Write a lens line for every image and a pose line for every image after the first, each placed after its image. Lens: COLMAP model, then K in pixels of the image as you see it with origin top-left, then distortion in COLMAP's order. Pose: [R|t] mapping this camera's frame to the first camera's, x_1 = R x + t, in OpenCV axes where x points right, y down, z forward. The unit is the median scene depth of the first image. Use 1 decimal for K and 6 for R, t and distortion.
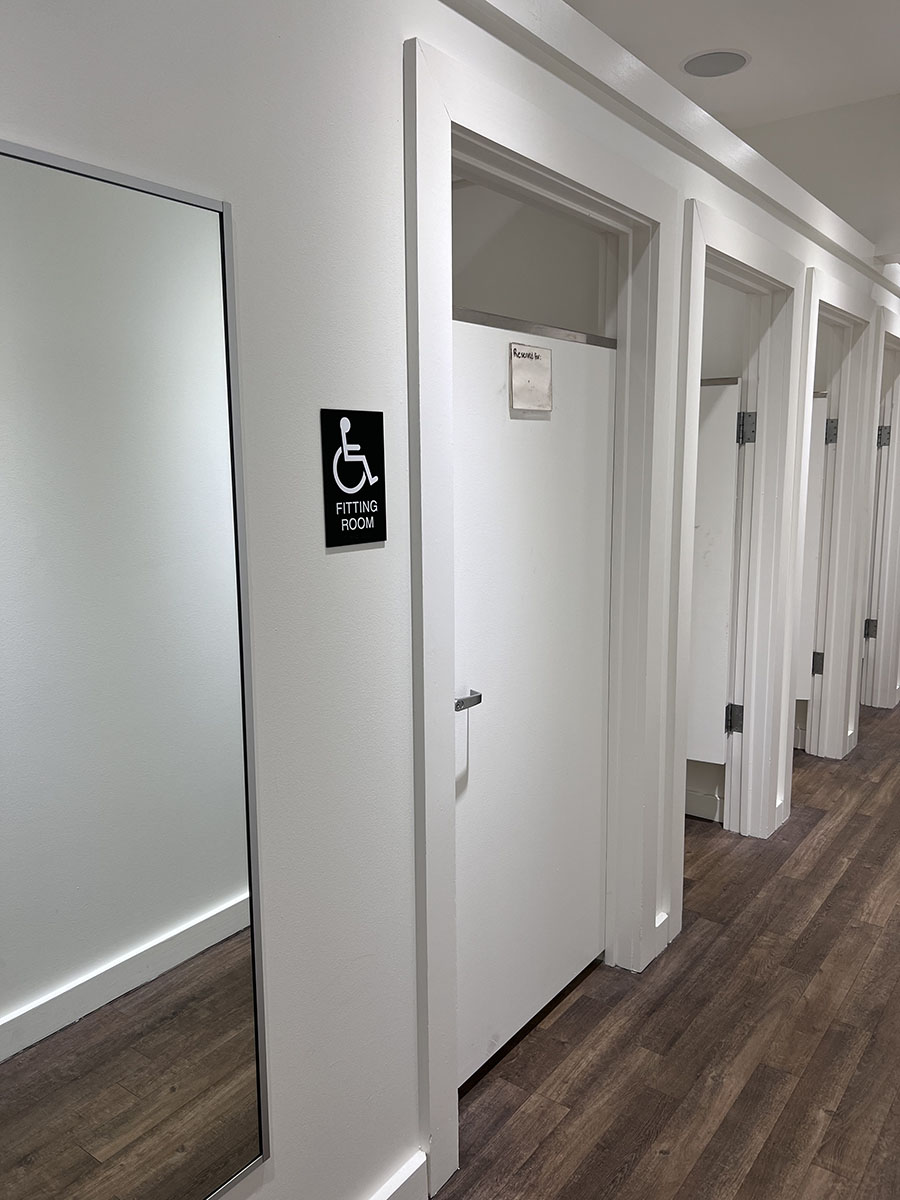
lens RADIAL K [[912.6, 0, 452.1], [0, 912.6, 599.6], [0, 0, 1]] dist [0.003426, -0.021662]
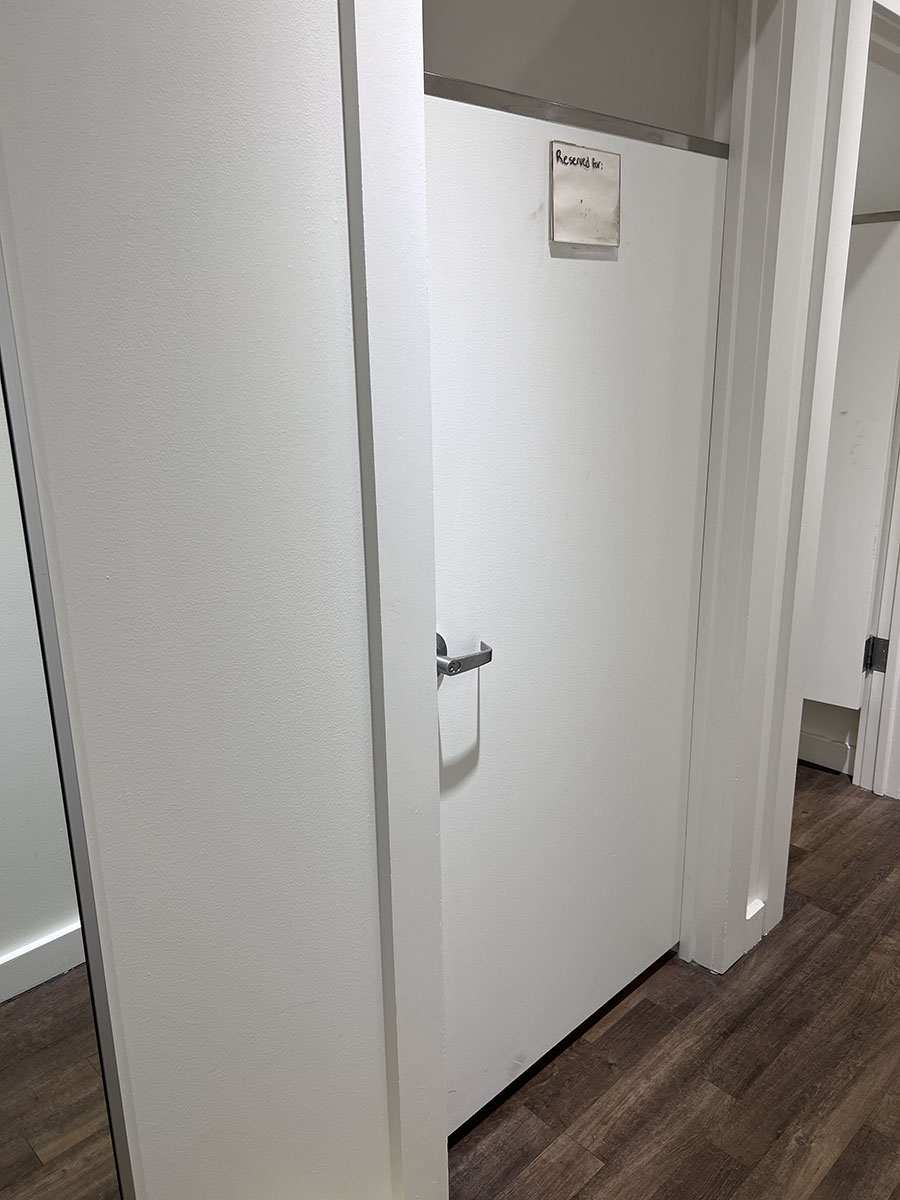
lens RADIAL K [[912.6, 0, 447.0], [0, 912.6, 600.0], [0, 0, 1]] dist [0.003426, -0.021662]
pose [[0.987060, 0.036050, -0.156246, 0.093244], [-0.015691, 0.991439, 0.129626, -0.025210], [0.159581, -0.125497, 0.979175, 0.245483]]
